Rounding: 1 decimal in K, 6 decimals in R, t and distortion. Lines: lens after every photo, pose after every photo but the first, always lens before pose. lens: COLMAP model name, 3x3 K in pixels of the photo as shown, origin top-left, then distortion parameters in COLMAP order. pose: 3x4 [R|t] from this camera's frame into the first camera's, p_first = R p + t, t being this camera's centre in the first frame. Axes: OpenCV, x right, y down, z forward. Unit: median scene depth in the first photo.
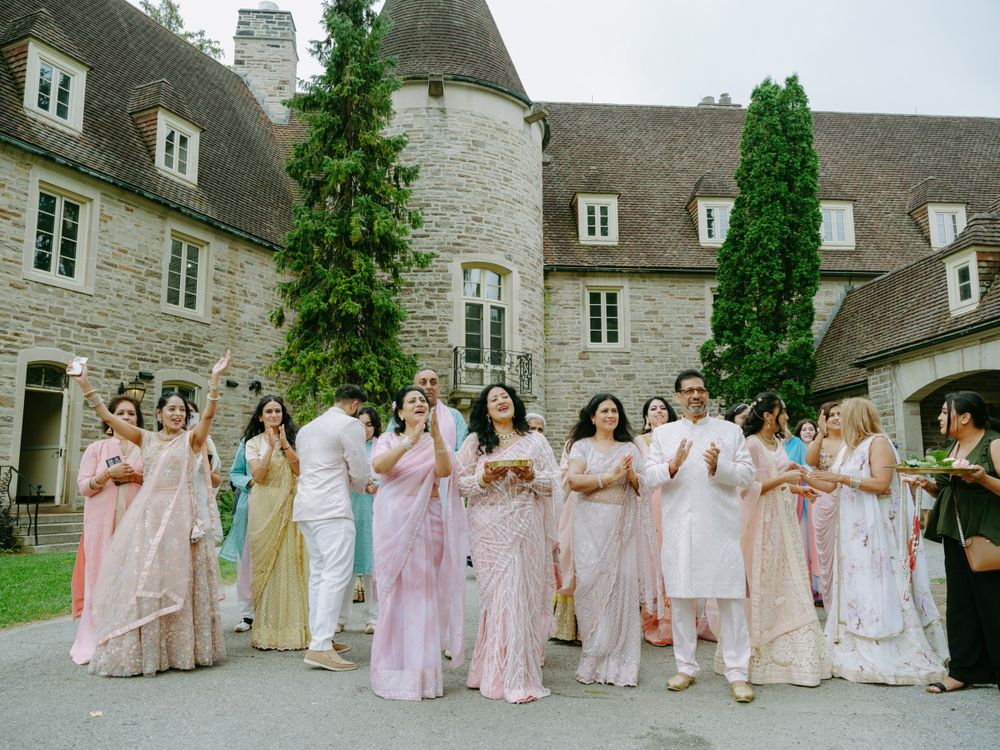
lens RADIAL K [[752.9, 0, 494.3], [0, 752.9, 377.6], [0, 0, 1]] dist [-0.004179, 0.010677]
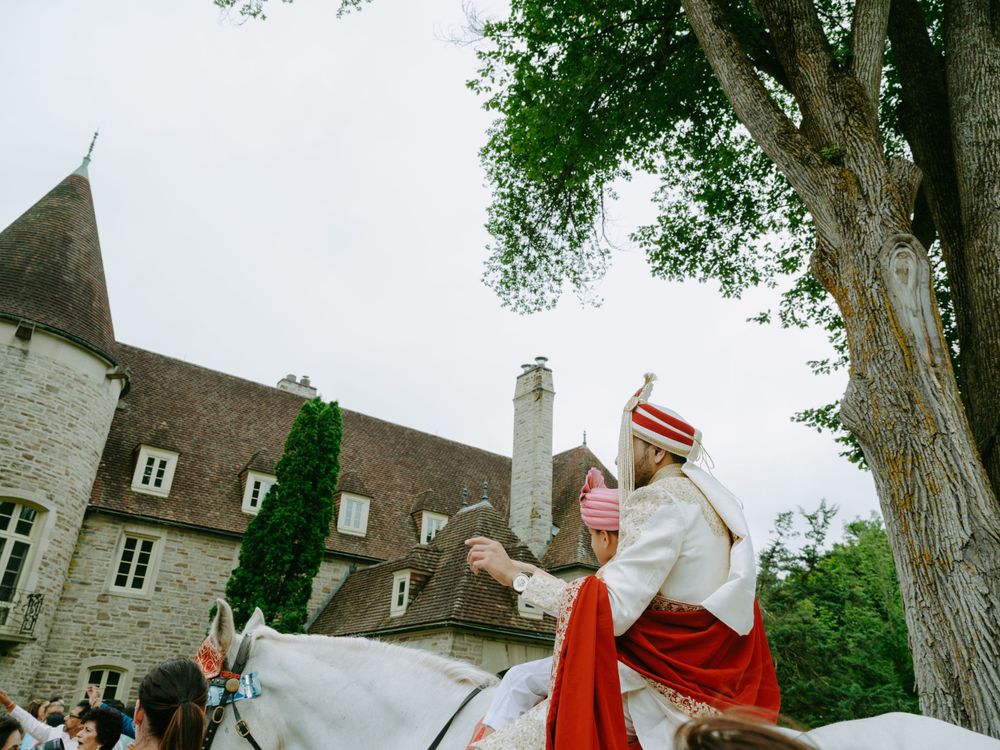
lens RADIAL K [[752.9, 0, 495.5], [0, 752.9, 369.1], [0, 0, 1]] dist [-0.004179, 0.010677]
pose [[0.844664, 0.272487, 0.460754, 0.010115], [-0.125318, 0.937483, -0.324686, -0.056463], [-0.520422, 0.216509, 0.826005, -0.225401]]
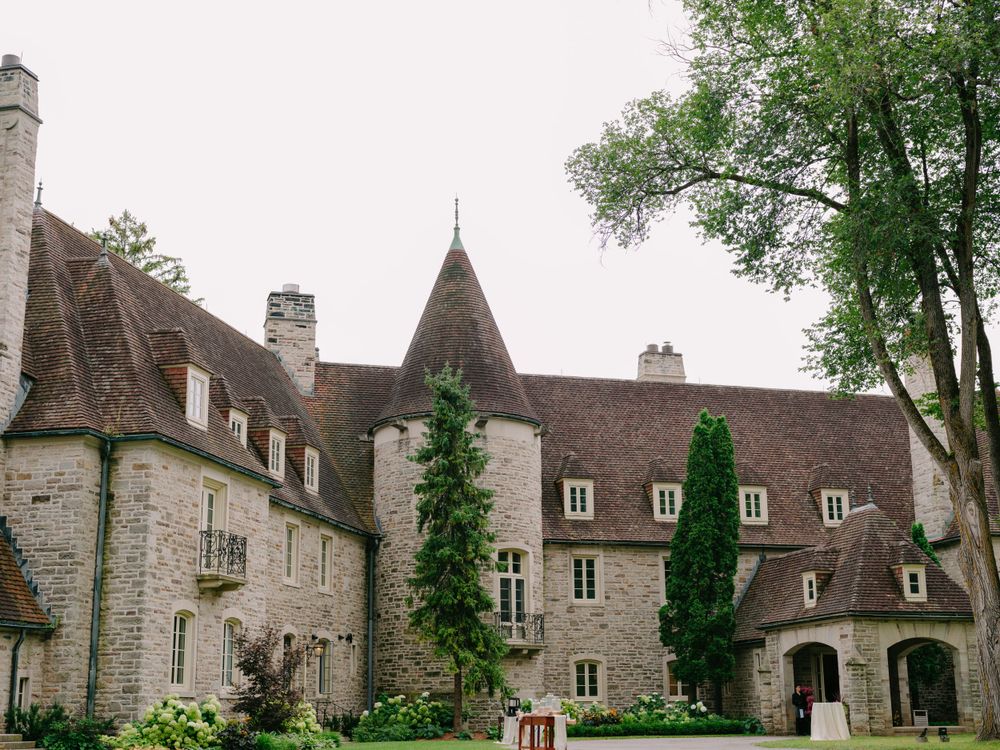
lens RADIAL K [[1404.4, 0, 503.9], [0, 1404.4, 361.9], [0, 0, 1]] dist [0.004641, 0.000000]
pose [[0.978143, 0.044339, 0.203151, -0.511135], [-0.021814, 0.993490, -0.111807, -0.181684], [-0.206787, 0.104932, 0.972743, -1.401863]]
